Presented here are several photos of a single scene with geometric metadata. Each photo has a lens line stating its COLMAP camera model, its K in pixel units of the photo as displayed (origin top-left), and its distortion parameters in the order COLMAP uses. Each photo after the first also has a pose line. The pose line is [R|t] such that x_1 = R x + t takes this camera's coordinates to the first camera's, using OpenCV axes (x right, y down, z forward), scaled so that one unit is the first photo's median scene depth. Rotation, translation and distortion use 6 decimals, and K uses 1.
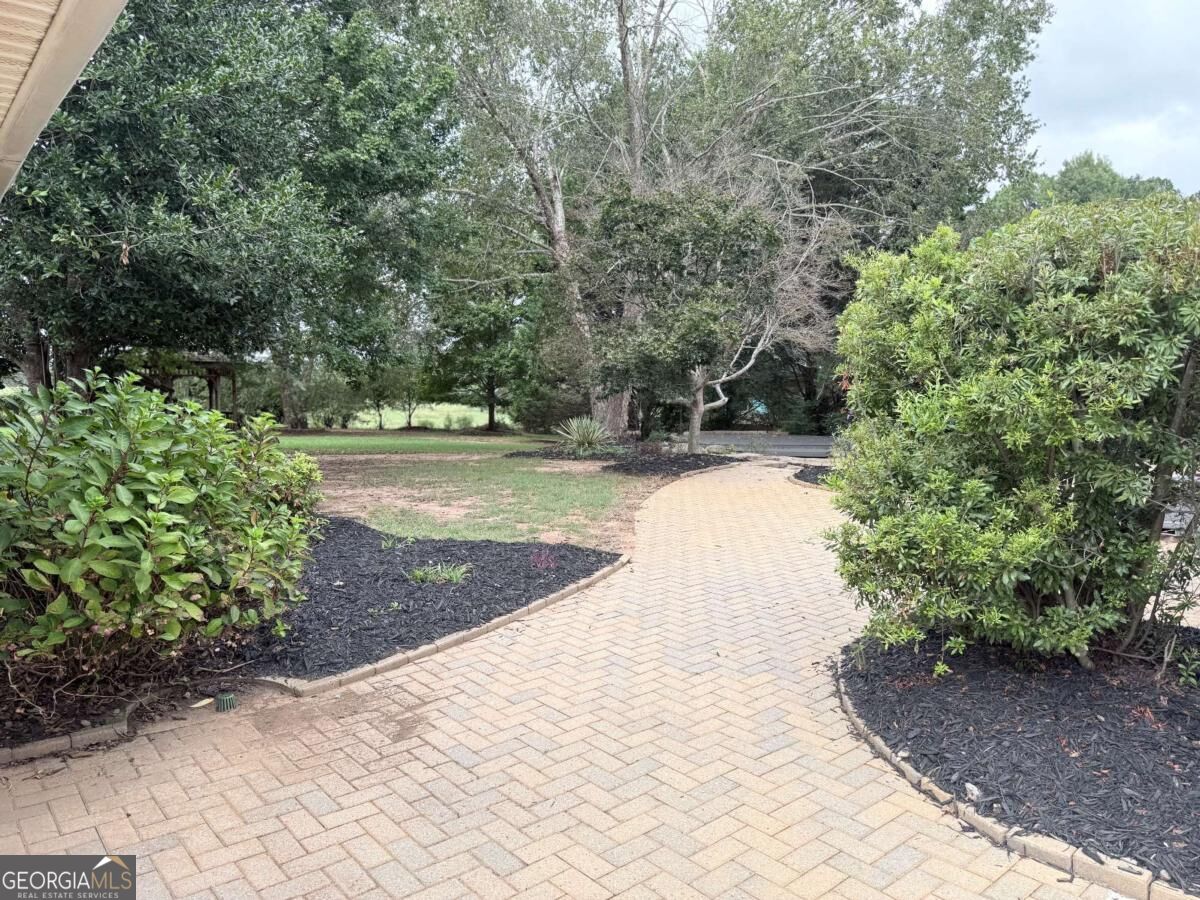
lens RADIAL K [[845.1, 0, 601.3], [0, 845.1, 461.9], [0, 0, 1]] dist [0.058103, -0.071862]
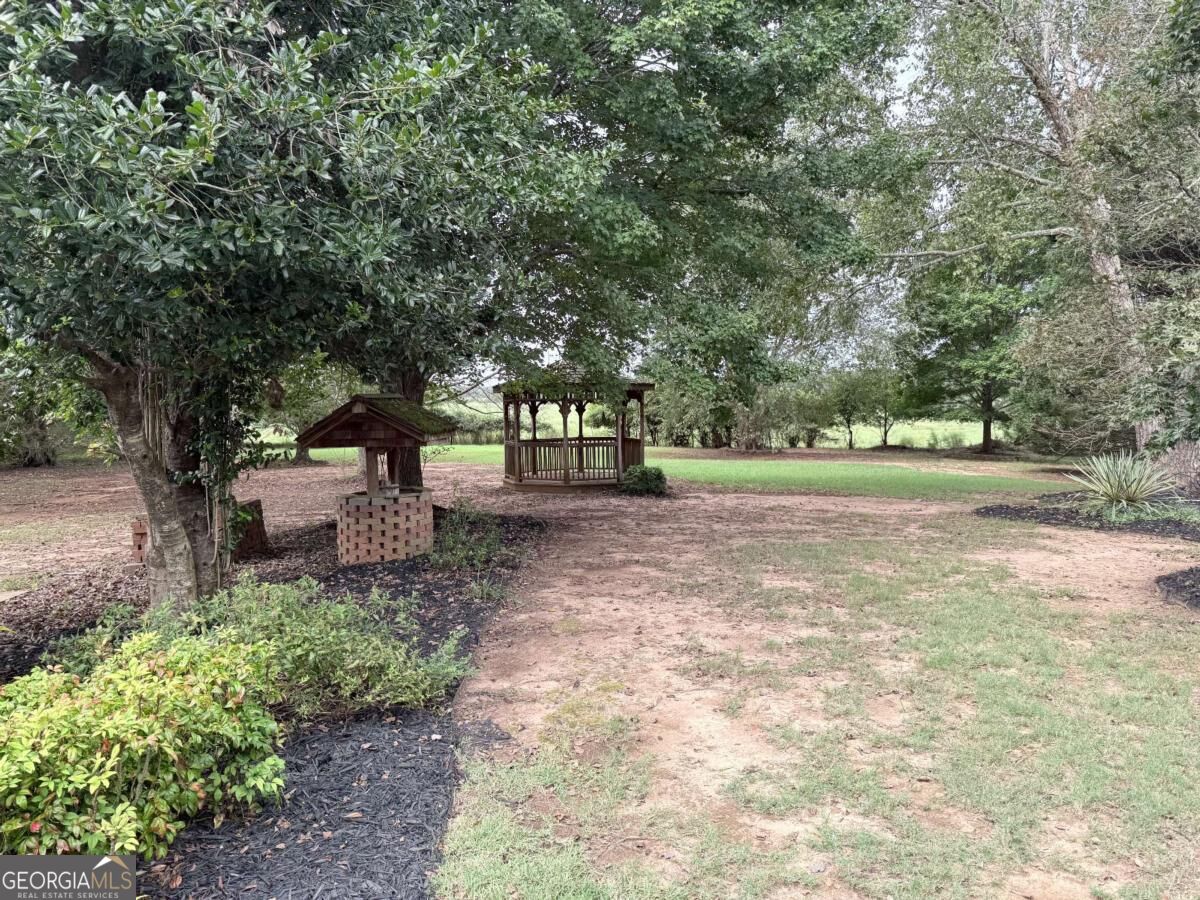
lens RADIAL K [[845.1, 0, 601.3], [0, 845.1, 461.9], [0, 0, 1]] dist [0.058103, -0.071862]
pose [[0.841119, 0.017590, -0.540564, -0.002550], [-0.023856, 0.999705, -0.004589, -0.036250], [0.540324, 0.016756, 0.841291, 0.297837]]
